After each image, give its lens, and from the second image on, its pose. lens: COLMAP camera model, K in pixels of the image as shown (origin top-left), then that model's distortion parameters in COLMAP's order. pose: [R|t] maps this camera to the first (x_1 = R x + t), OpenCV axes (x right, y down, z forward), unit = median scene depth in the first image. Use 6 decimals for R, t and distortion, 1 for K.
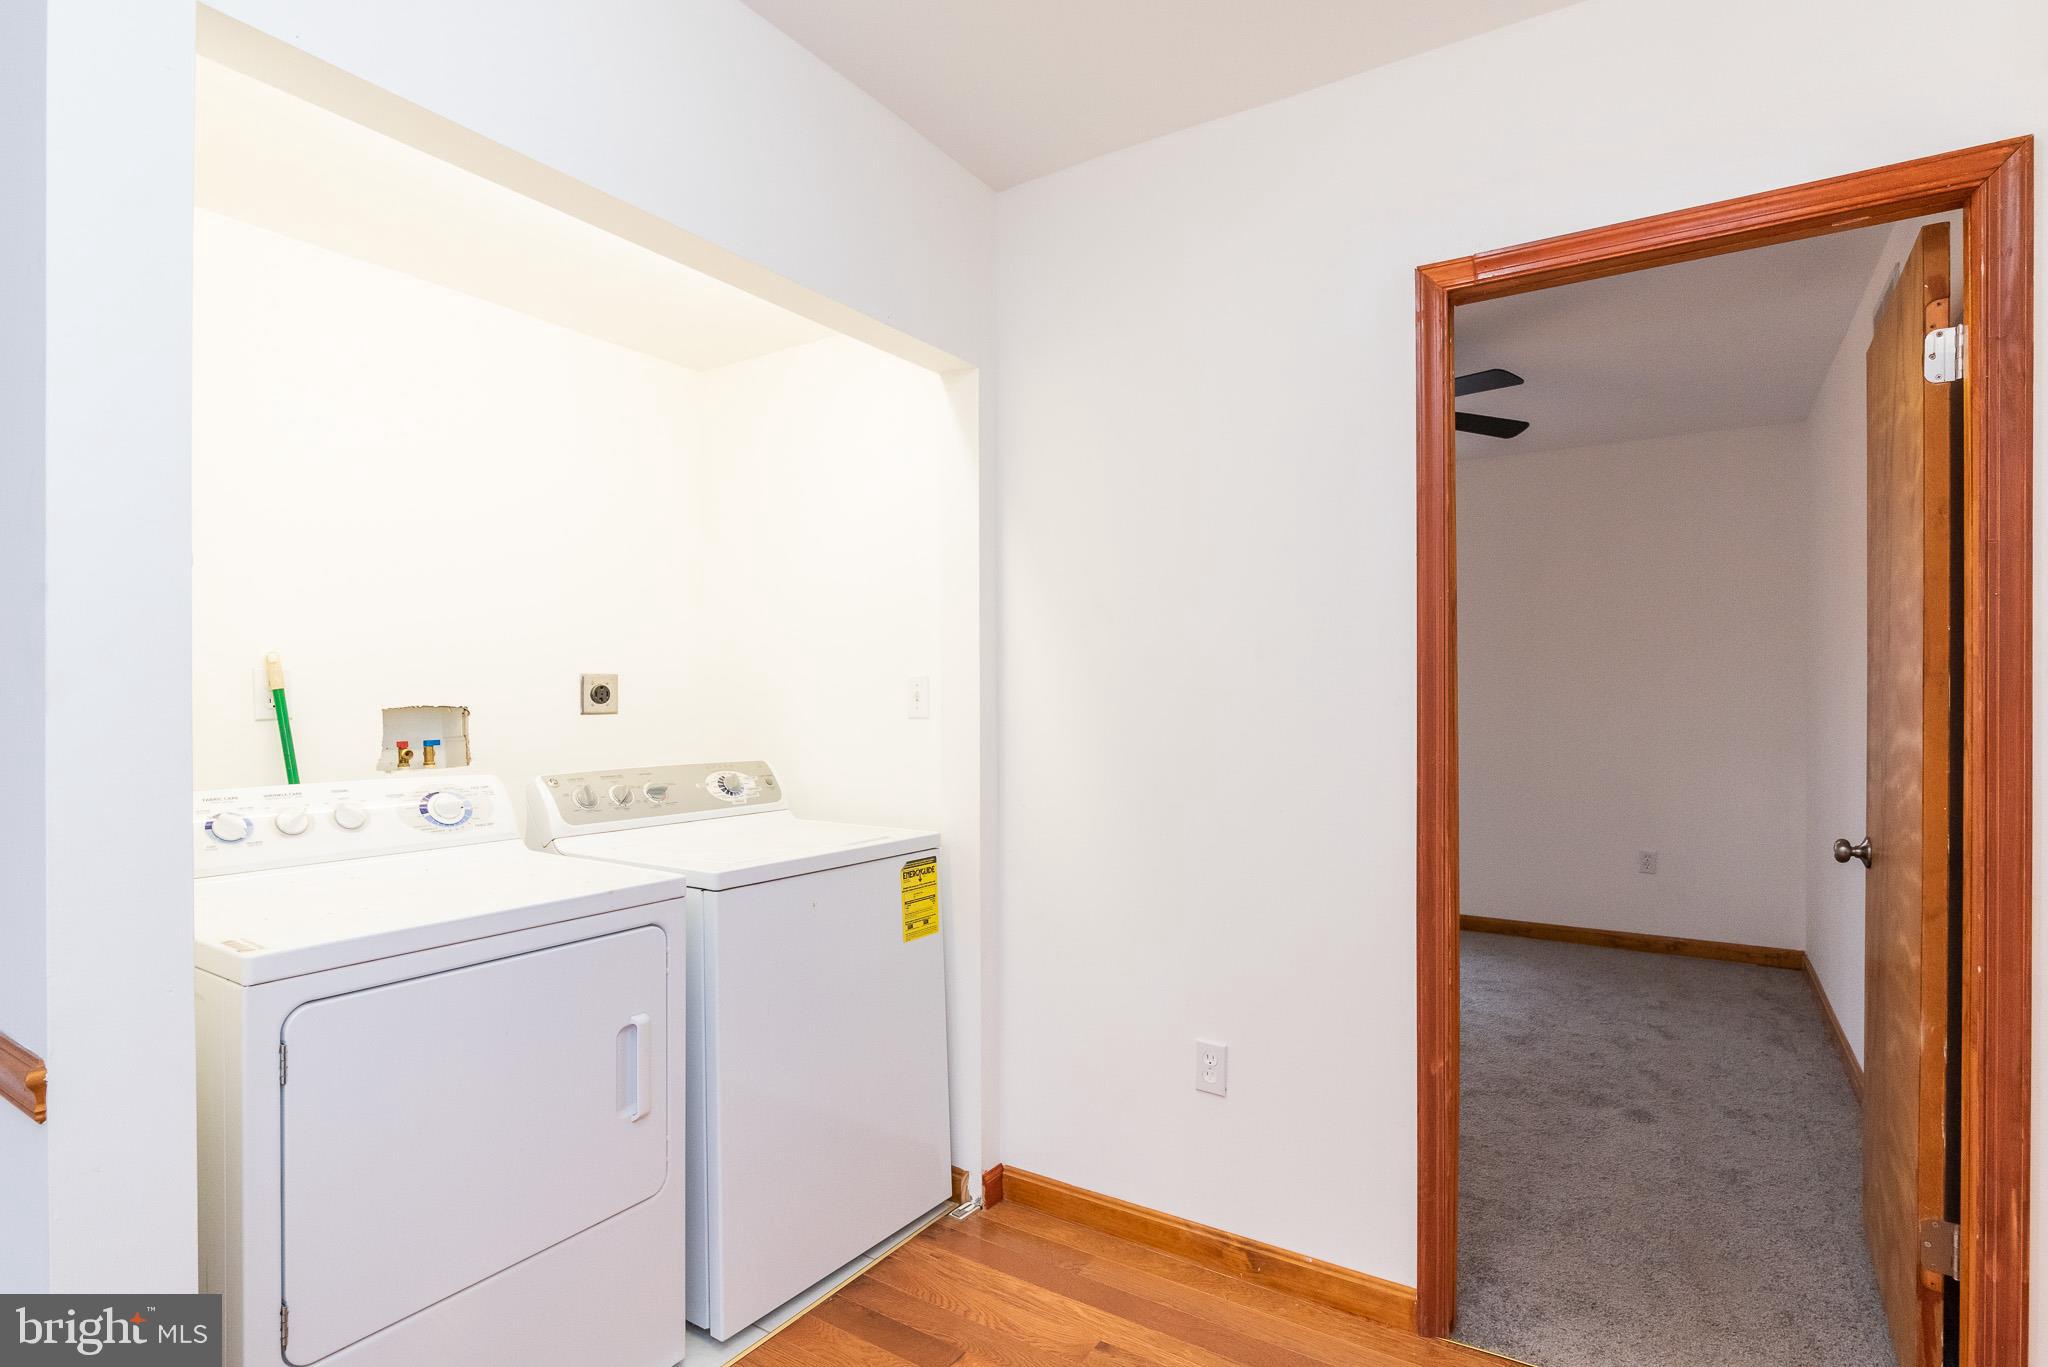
lens RADIAL K [[1051.3, 0, 1017.3], [0, 1051.3, 699.2], [0, 0, 1]] dist [0.031132, 0.000254]
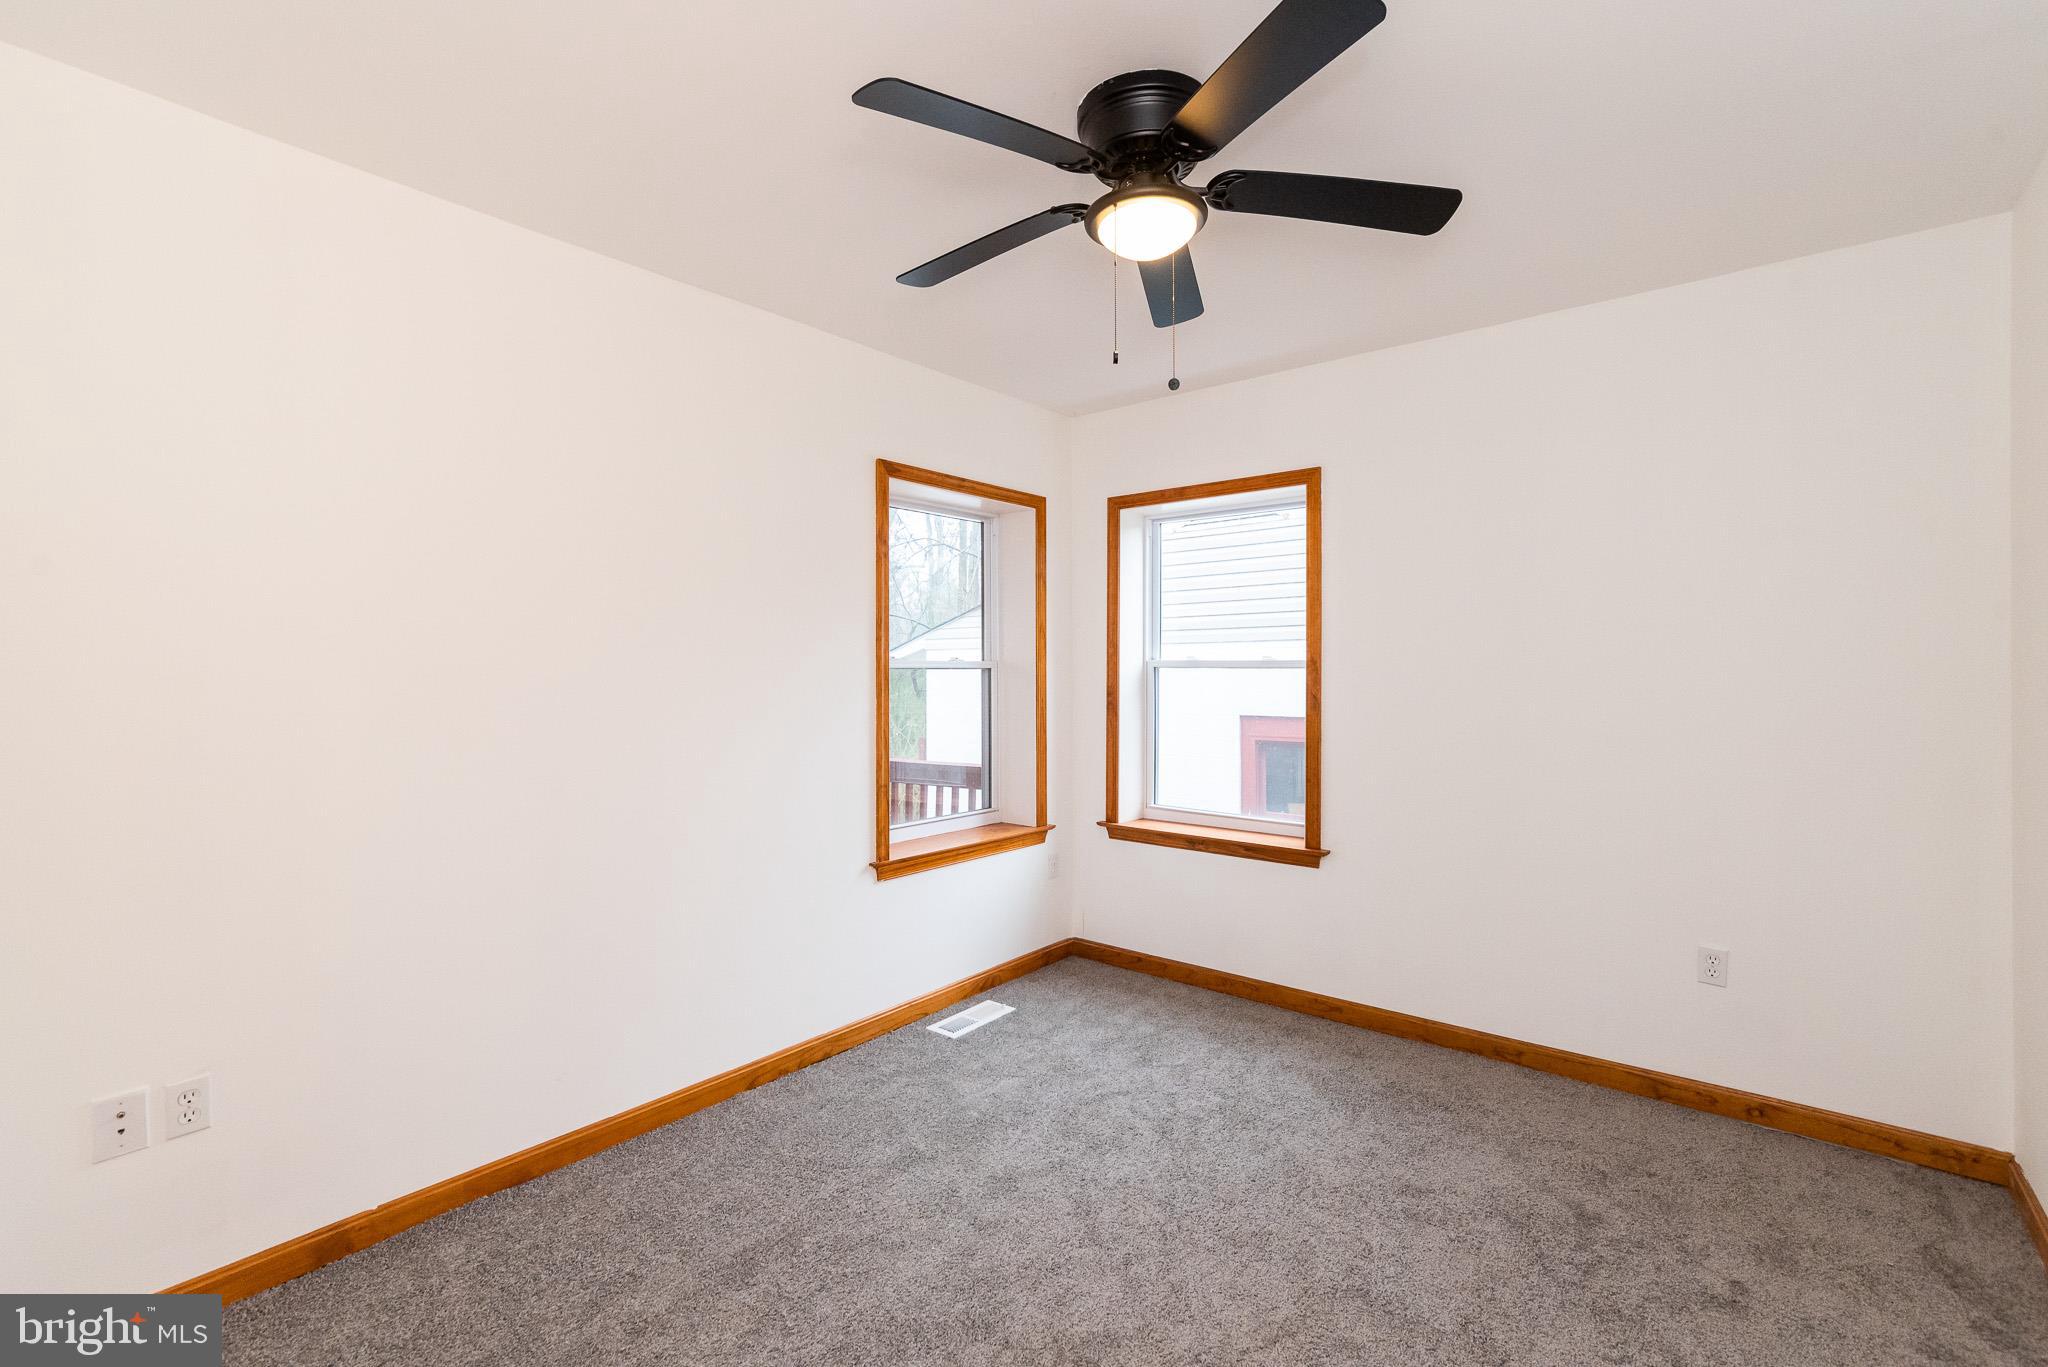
lens RADIAL K [[915.4, 0, 1027.7], [0, 915.4, 672.1], [0, 0, 1]] dist [-0.003516, 0.001329]
pose [[0.992538, -0.011534, -0.121387, 0.296515], [0.011241, 0.999932, -0.003097, -0.016544], [0.121414, 0.001710, 0.992600, 0.478390]]
